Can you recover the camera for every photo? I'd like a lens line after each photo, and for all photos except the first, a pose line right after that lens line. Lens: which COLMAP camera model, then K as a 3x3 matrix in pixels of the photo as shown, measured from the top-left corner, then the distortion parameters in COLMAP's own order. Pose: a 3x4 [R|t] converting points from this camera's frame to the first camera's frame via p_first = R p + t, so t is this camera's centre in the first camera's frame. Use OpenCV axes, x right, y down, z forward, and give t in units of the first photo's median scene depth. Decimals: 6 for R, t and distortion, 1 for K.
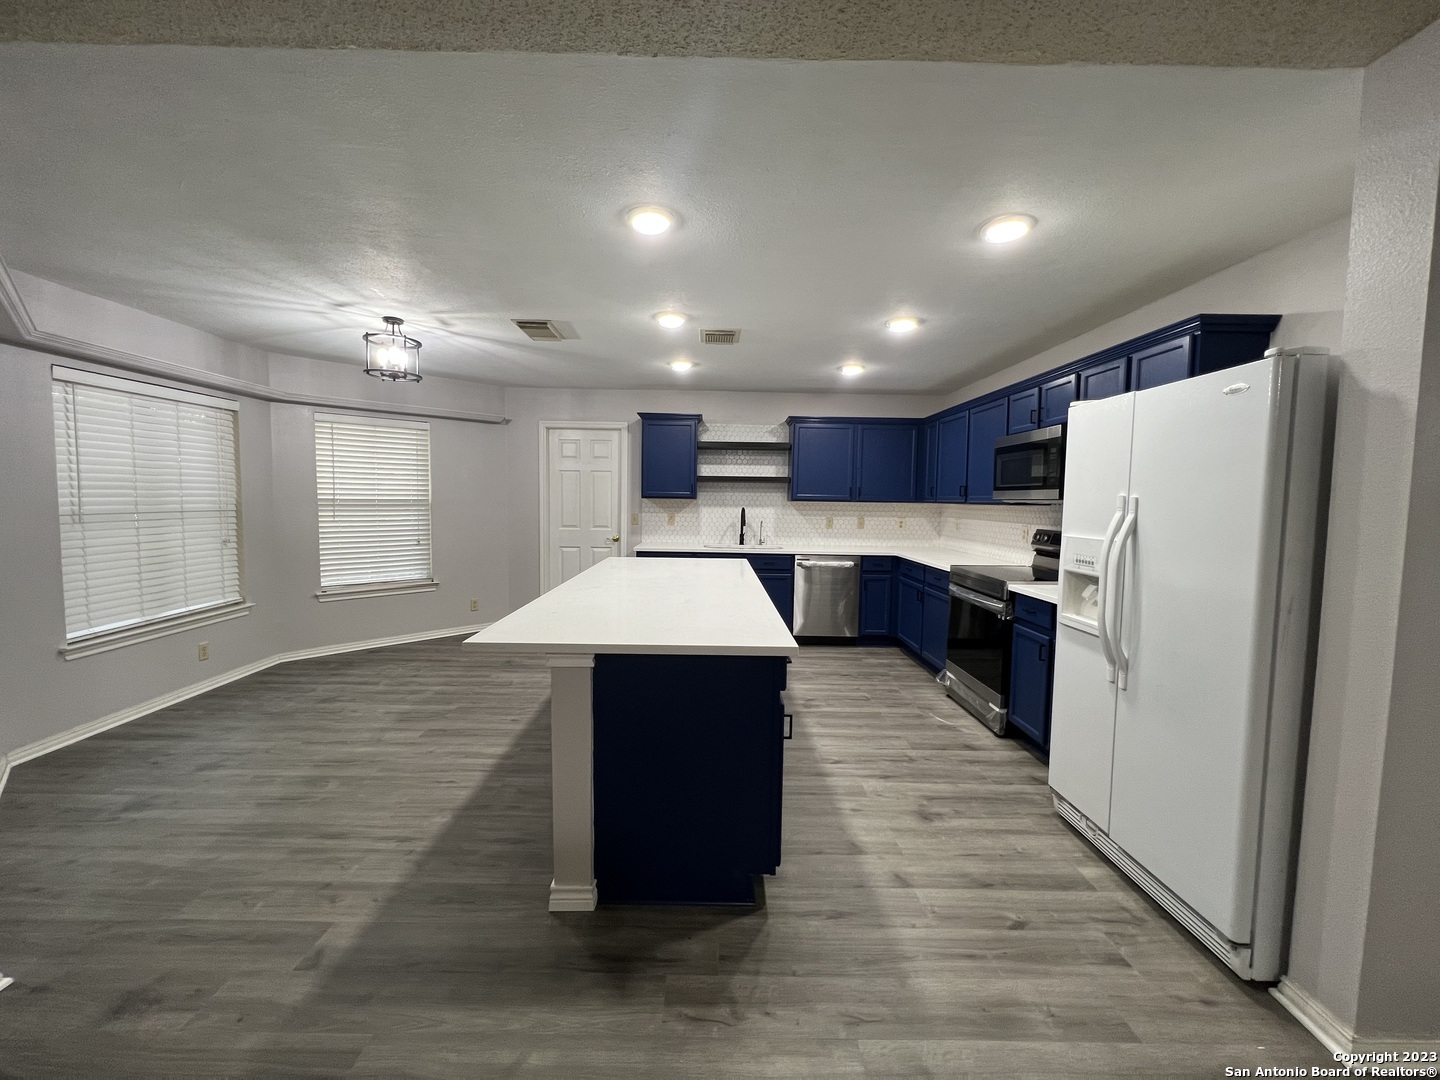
lens RADIAL K [[579.4, 0, 717.0], [0, 579.4, 536.4], [0, 0, 1]] dist [0.001355, -0.000554]
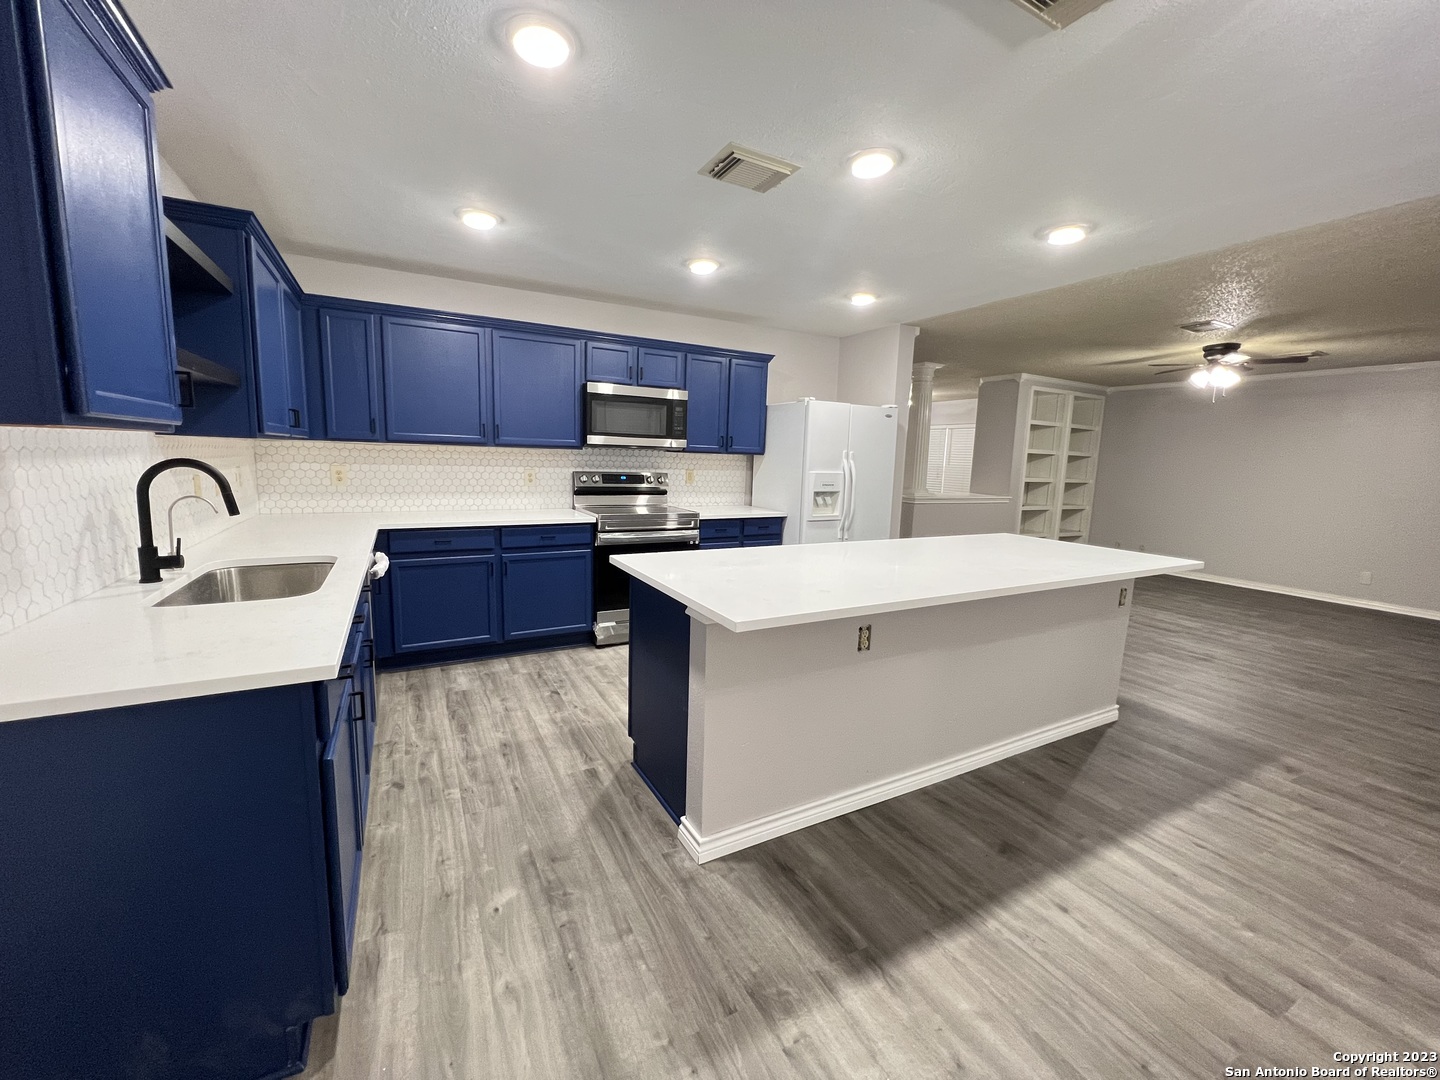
lens RADIAL K [[579.4, 0, 716.4], [0, 579.4, 535.6], [0, 0, 1]] dist [0.001355, -0.000554]
pose [[-0.468891, -0.151509, 0.870164, -0.584950], [0.019358, 0.983179, 0.181617, -0.096074], [-0.883044, 0.102003, -0.458071, 1.431569]]
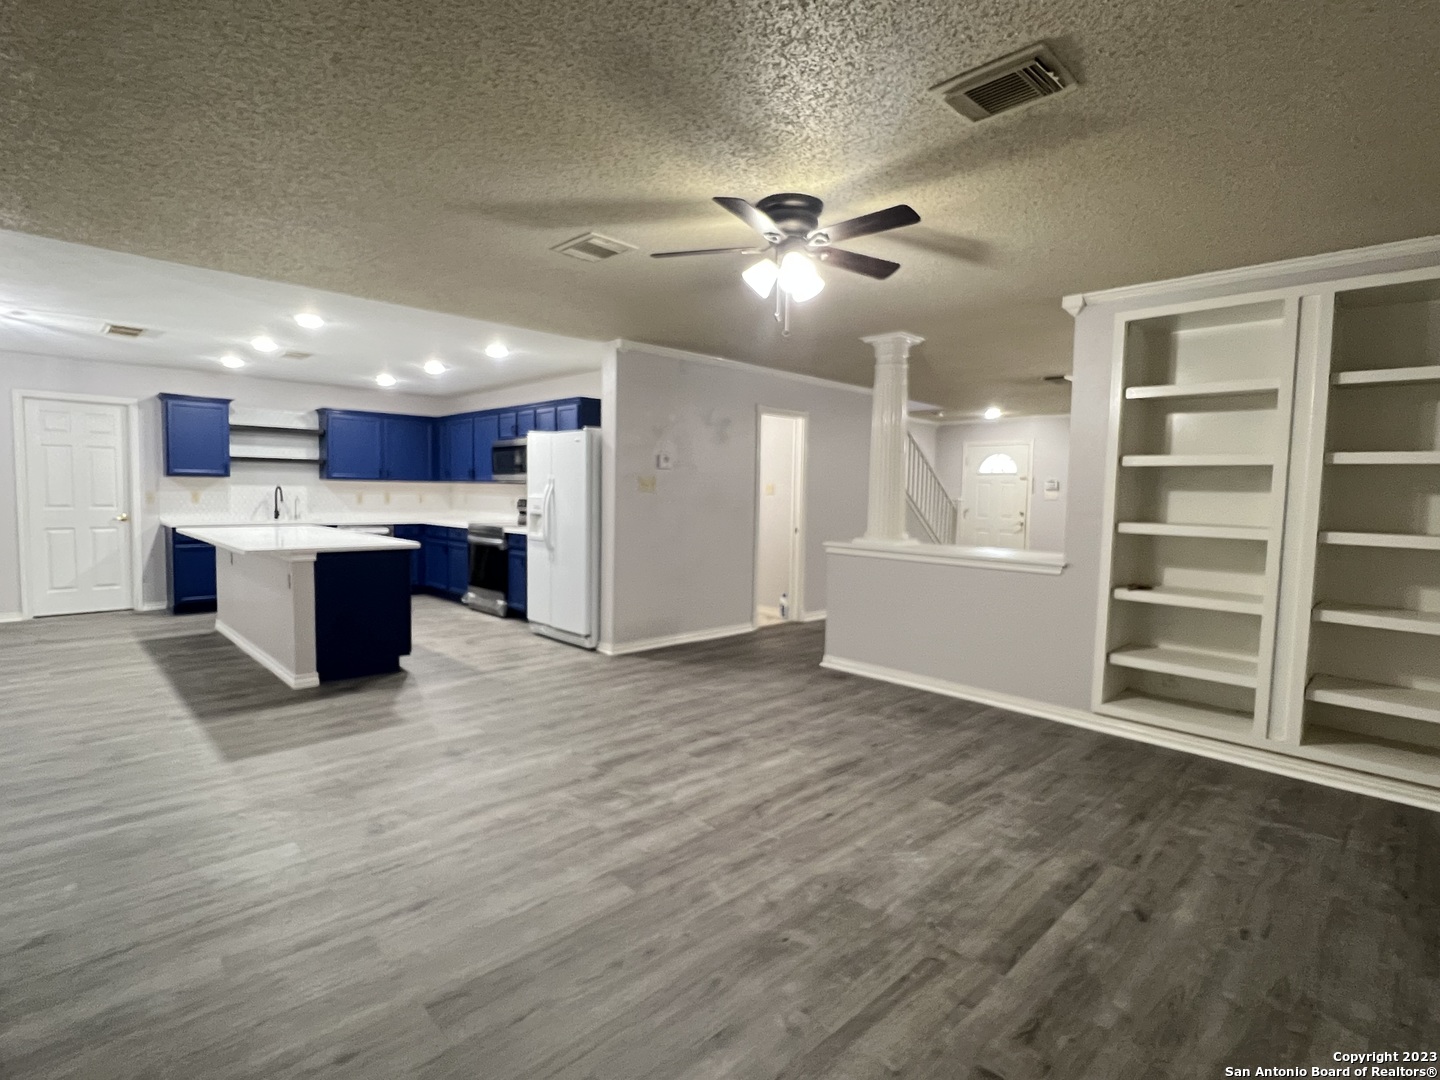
lens RADIAL K [[716.1, 0, 713.8], [0, 716.1, 538.1], [0, 0, 1]] dist [-0.002955, -0.000851]
pose [[0.724013, -0.047374, 0.688158, -0.476241], [0.037499, 0.998867, 0.029312, 0.066784], [-0.688767, 0.004583, 0.724969, -0.904417]]
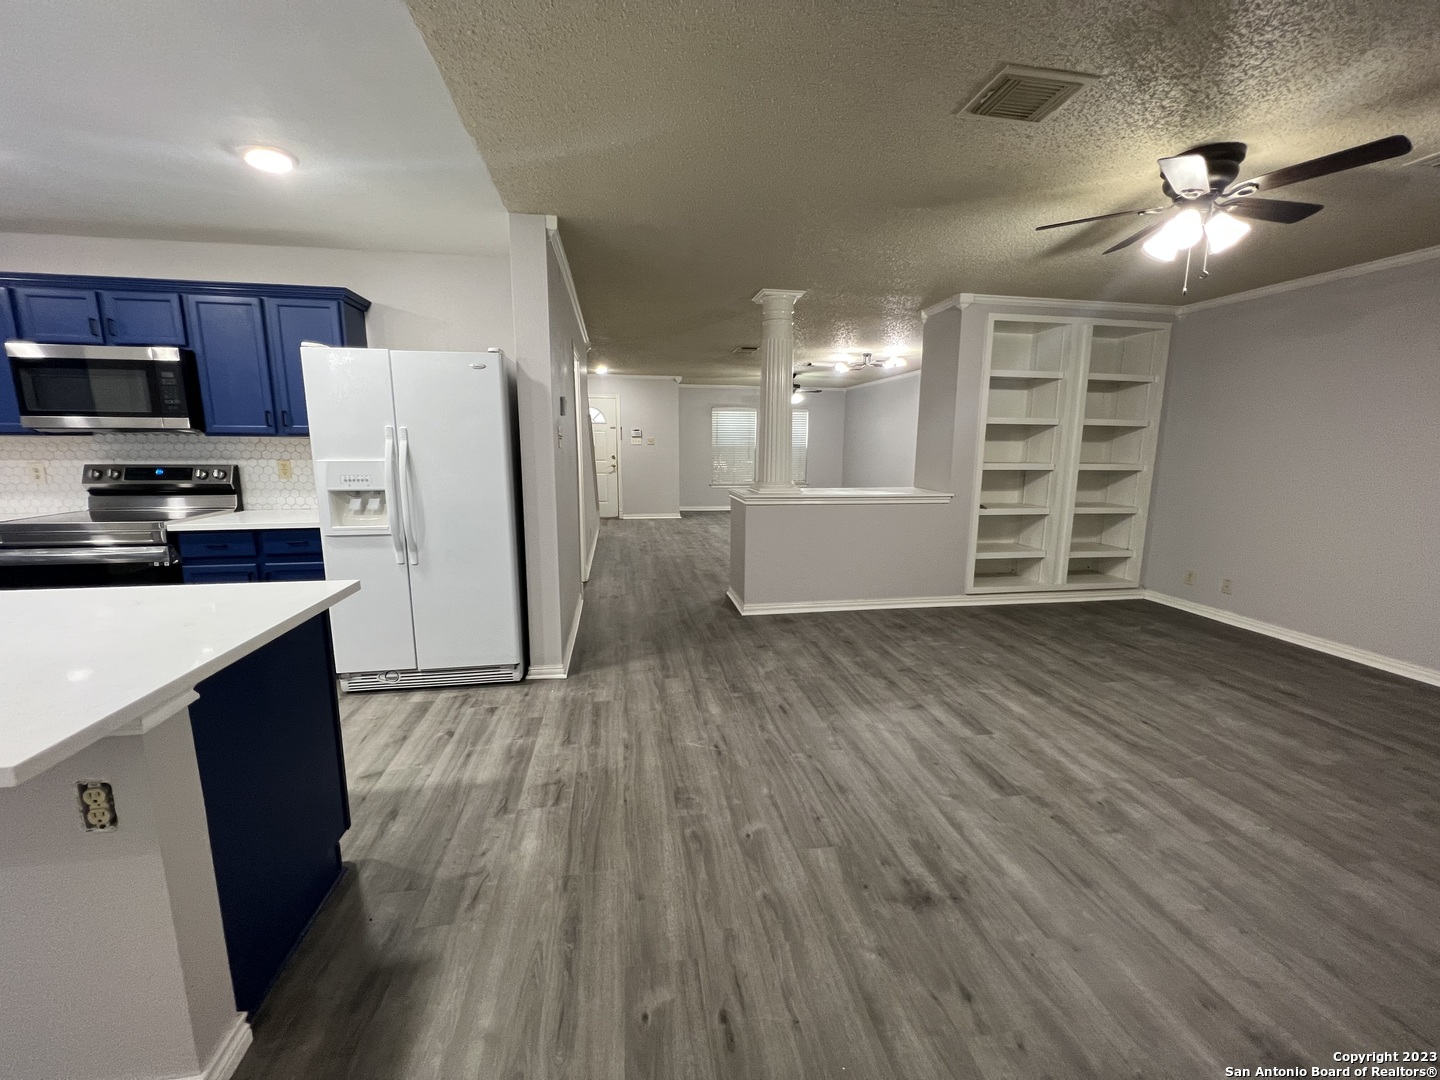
lens RADIAL K [[576.4, 0, 713.1], [0, 576.4, 537.3], [0, 0, 1]] dist [-0.000884, 0.000734]
pose [[-0.156696, -0.176371, 0.971771, -0.455290], [0.057108, 0.980662, 0.187193, -0.015272], [-0.985994, 0.084829, -0.143594, 0.274849]]
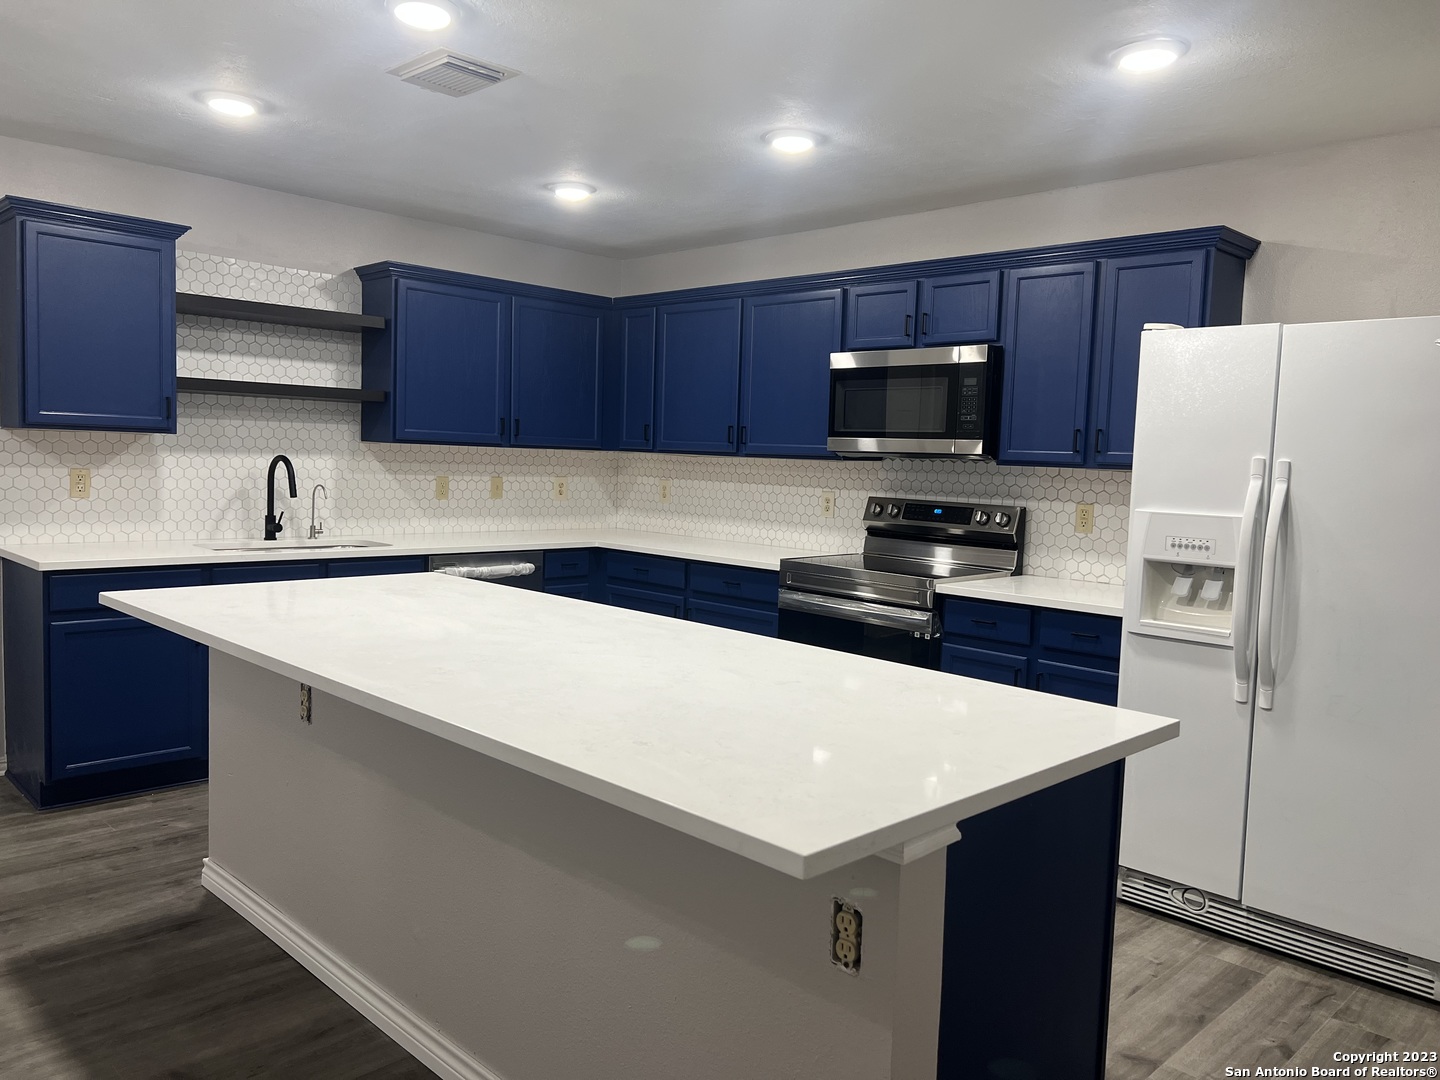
lens RADIAL K [[1082.5, 0, 720.5], [0, 1082.5, 544.7], [0, 0, 1]] dist [0.040620, -0.041602]
pose [[0.711301, -0.049246, 0.701160, -0.480697], [0.021080, 0.998589, 0.048750, -0.024392], [-0.702572, -0.019895, 0.711335, 0.278903]]
